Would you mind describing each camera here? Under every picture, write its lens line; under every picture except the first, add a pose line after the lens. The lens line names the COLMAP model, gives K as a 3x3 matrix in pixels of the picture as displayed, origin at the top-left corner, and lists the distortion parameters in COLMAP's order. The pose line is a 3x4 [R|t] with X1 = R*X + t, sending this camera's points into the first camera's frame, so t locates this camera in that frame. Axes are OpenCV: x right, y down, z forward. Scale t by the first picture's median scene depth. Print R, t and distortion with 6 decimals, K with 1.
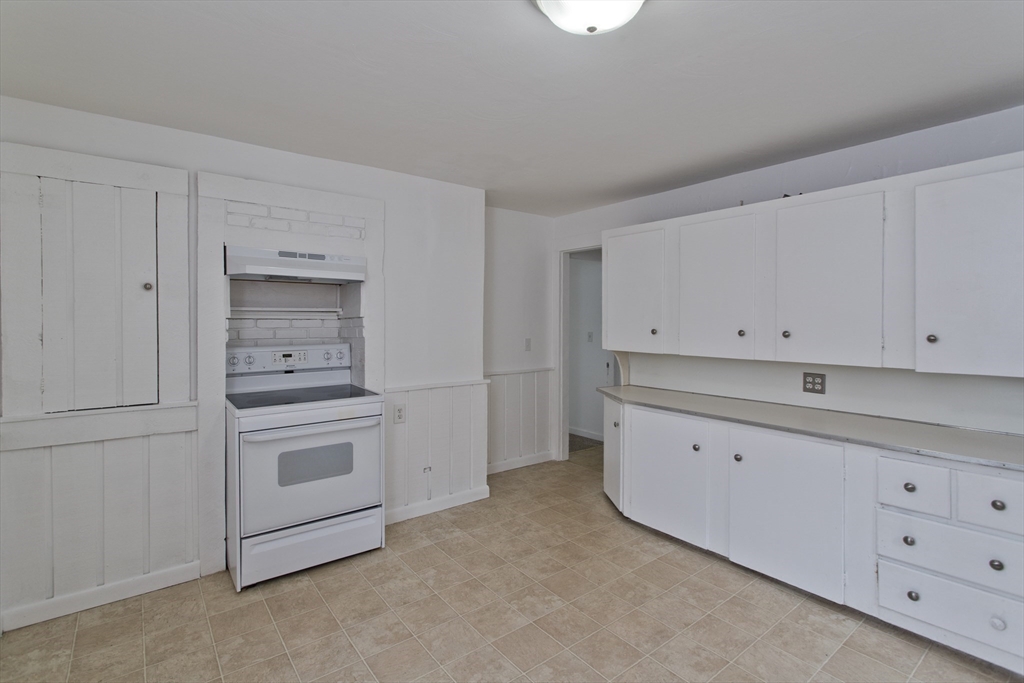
lens RADIAL K [[486.0, 0, 512.4], [0, 486.0, 325.1], [0, 0, 1]] dist [-0.000276, 0.000204]
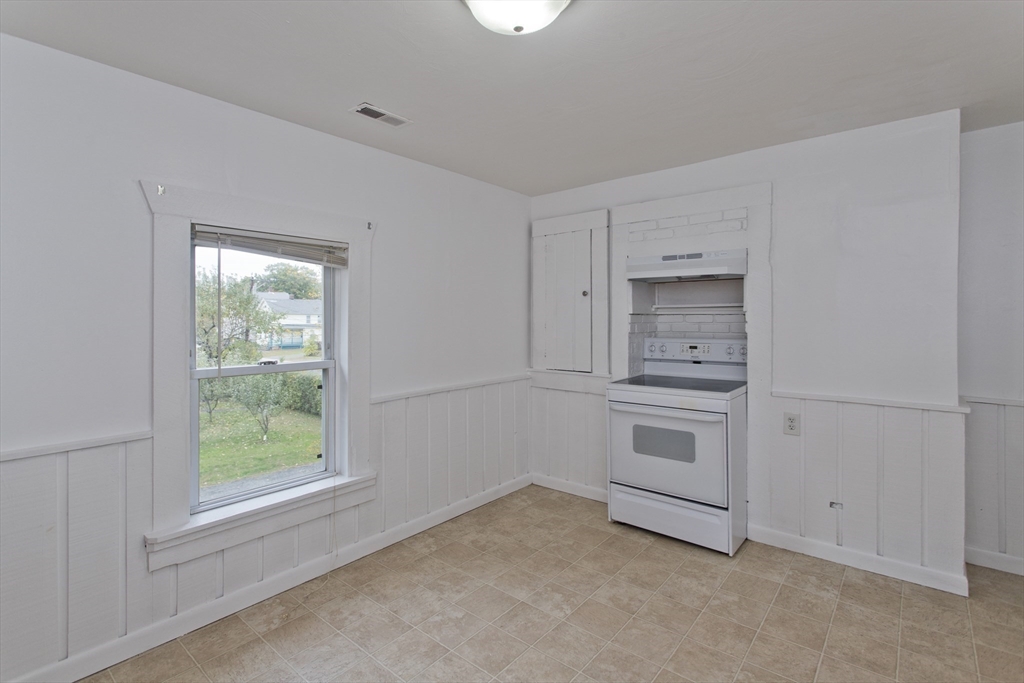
lens RADIAL K [[493.9, 0, 512.1], [0, 493.9, 317.3], [0, 0, 1]] dist [-0.000581, -0.000205]
pose [[0.208979, -0.004908, -0.977908, 0.575585], [-0.005900, 0.999963, -0.006280, 0.003918], [0.977902, 0.007082, 0.208942, 0.378011]]
